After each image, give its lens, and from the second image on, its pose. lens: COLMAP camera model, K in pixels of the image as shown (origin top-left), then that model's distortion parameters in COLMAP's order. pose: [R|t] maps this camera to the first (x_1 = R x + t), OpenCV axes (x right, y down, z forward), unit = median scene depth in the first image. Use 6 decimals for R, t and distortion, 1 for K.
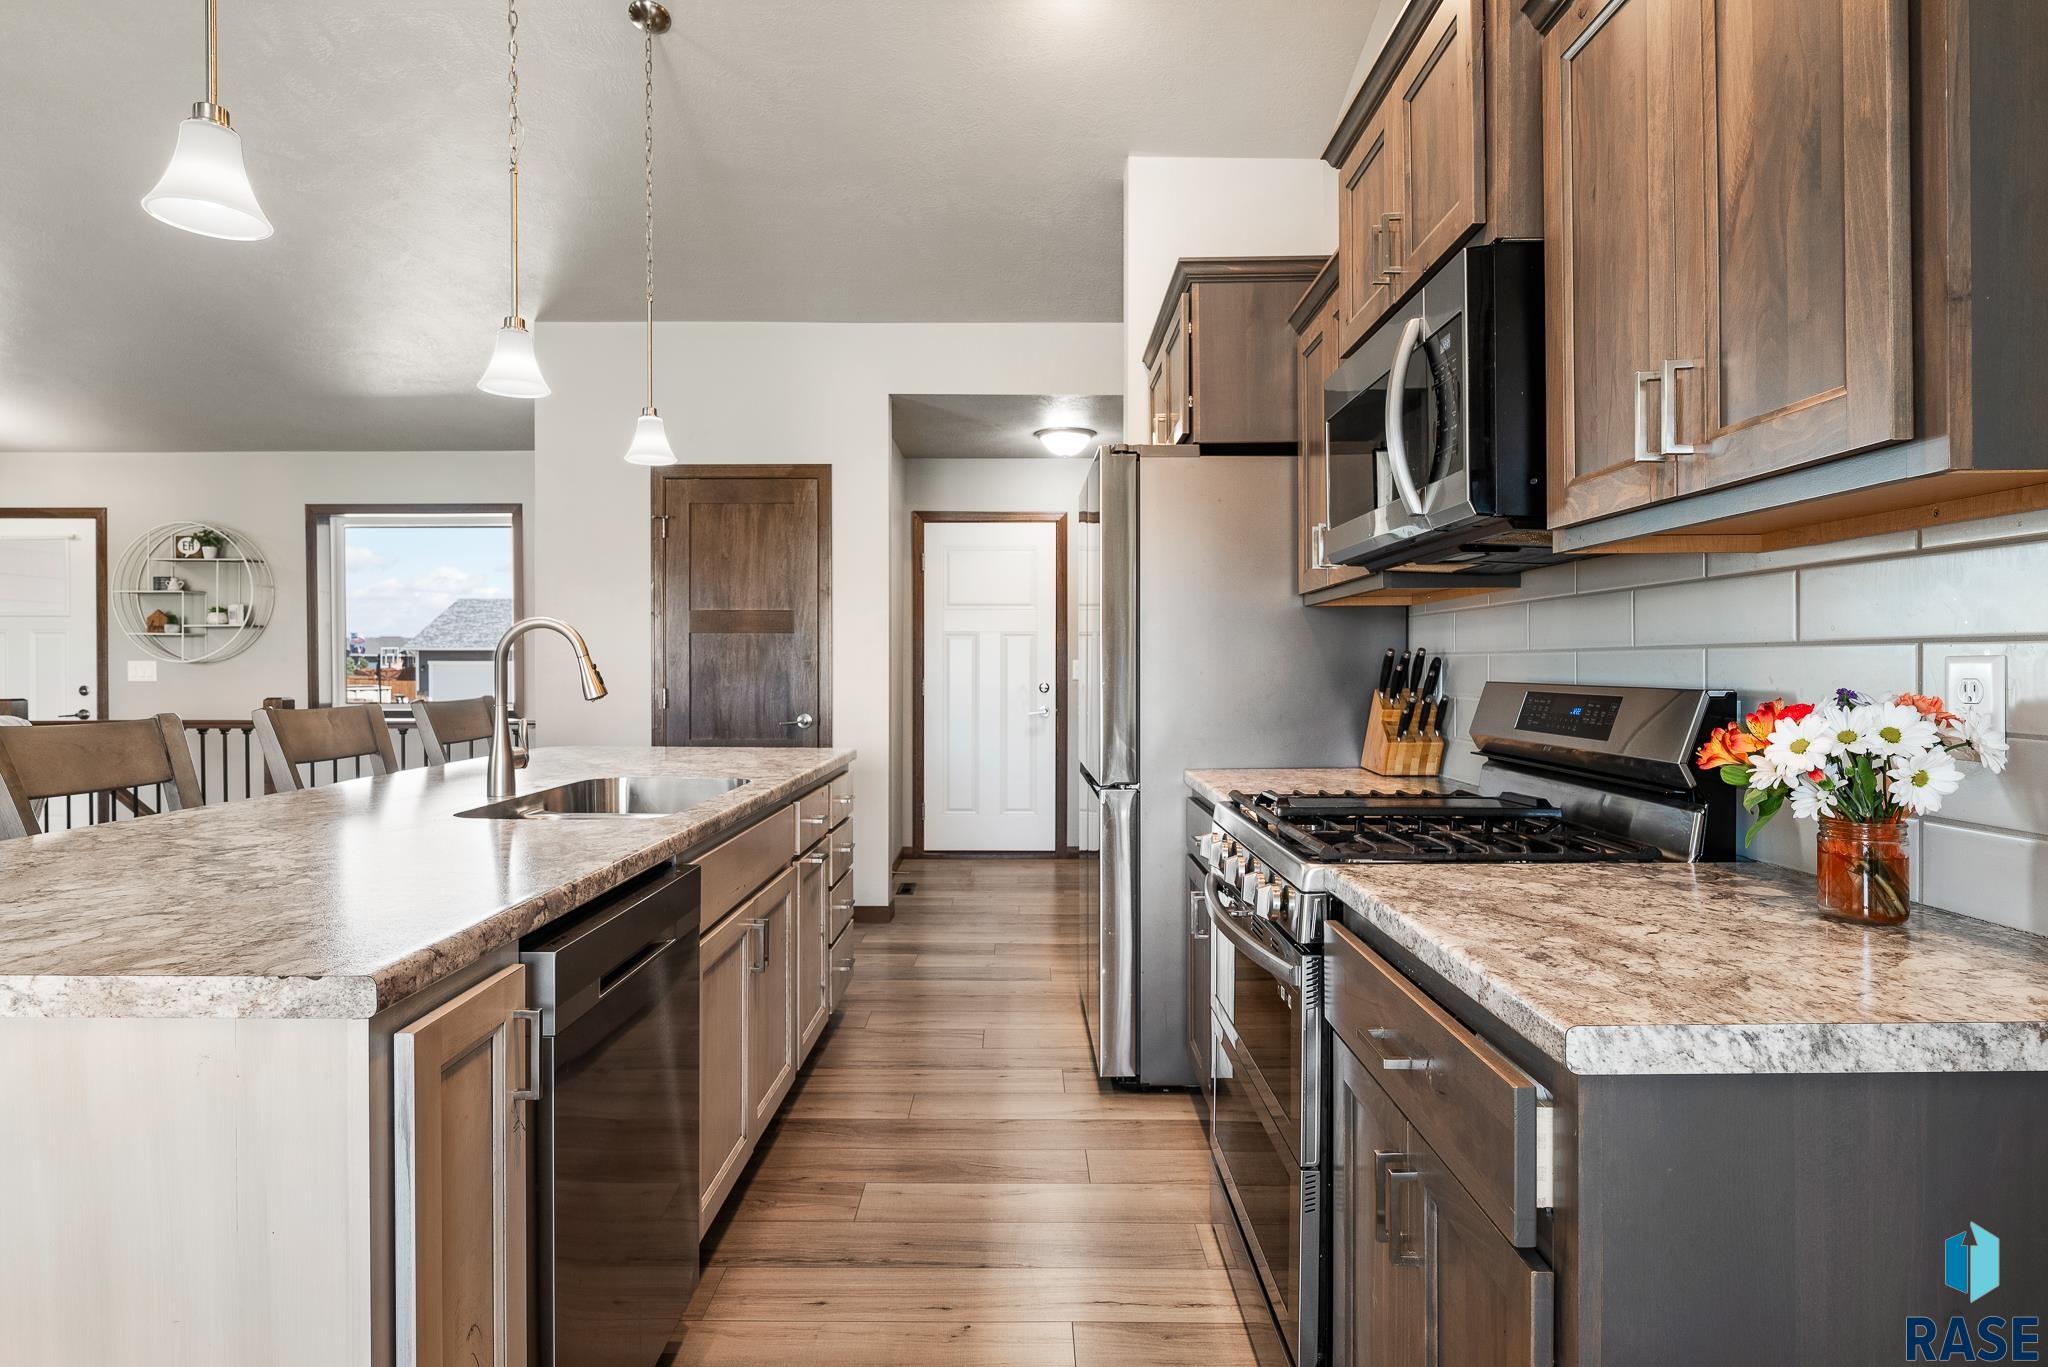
lens RADIAL K [[1024.1, 0, 1035.7], [0, 1024.1, 673.8], [0, 0, 1]] dist [-0.000212, 0.000102]
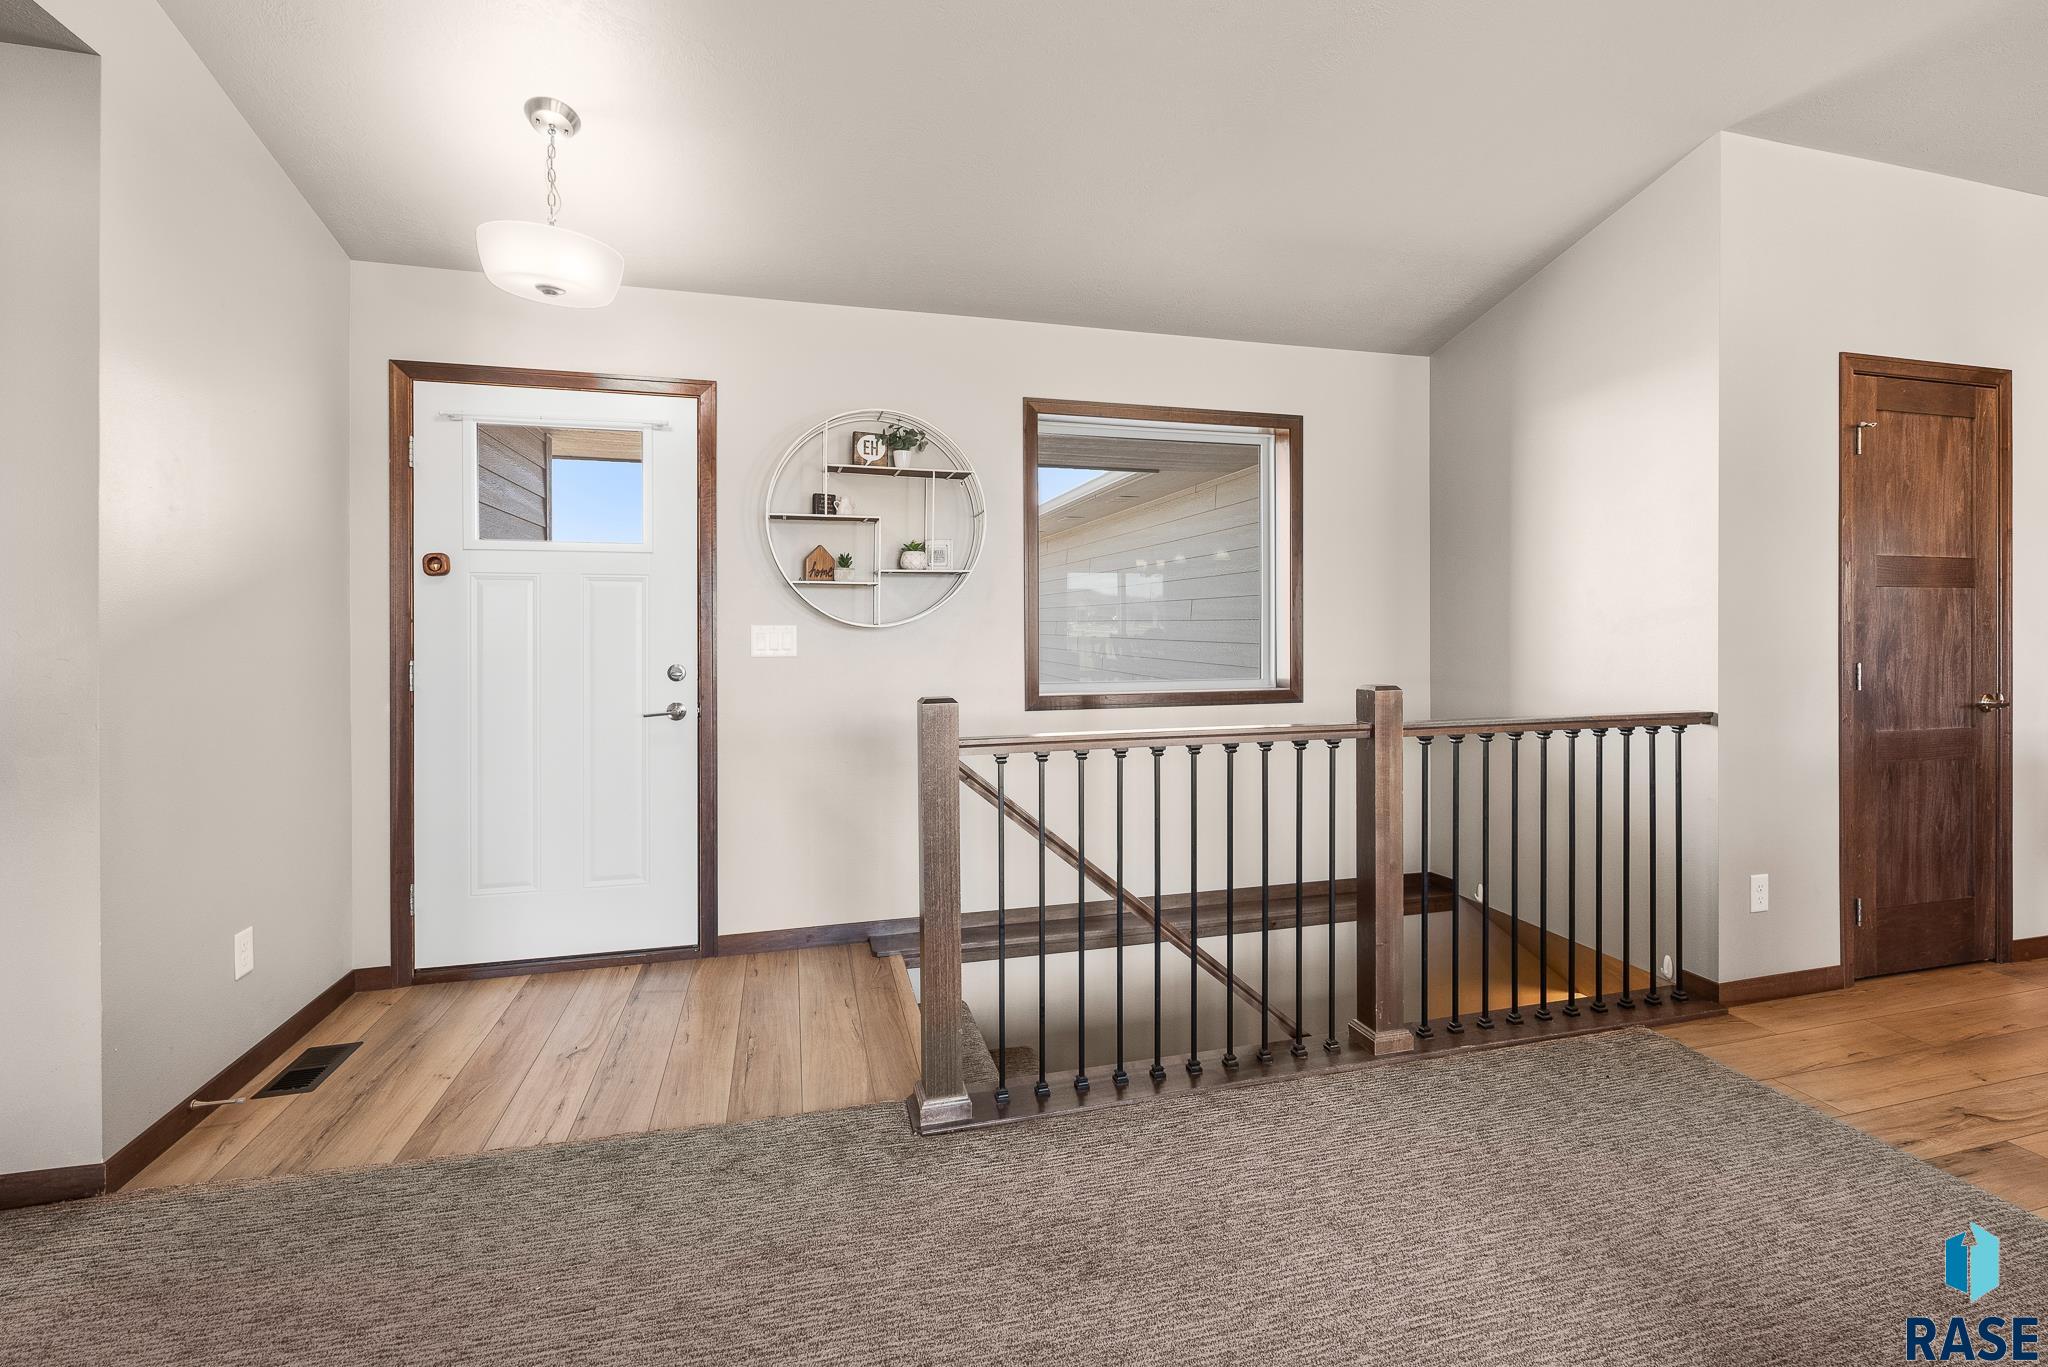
lens RADIAL K [[831.8, 0, 1017.5], [0, 831.8, 673.4], [0, 0, 1]] dist [-0.005745, 0.000143]
pose [[0.968263, -0.001403, 0.249928, -0.868908], [0.002597, 0.999987, -0.004448, 0.019335], [-0.249918, 0.004956, 0.968254, 0.469749]]
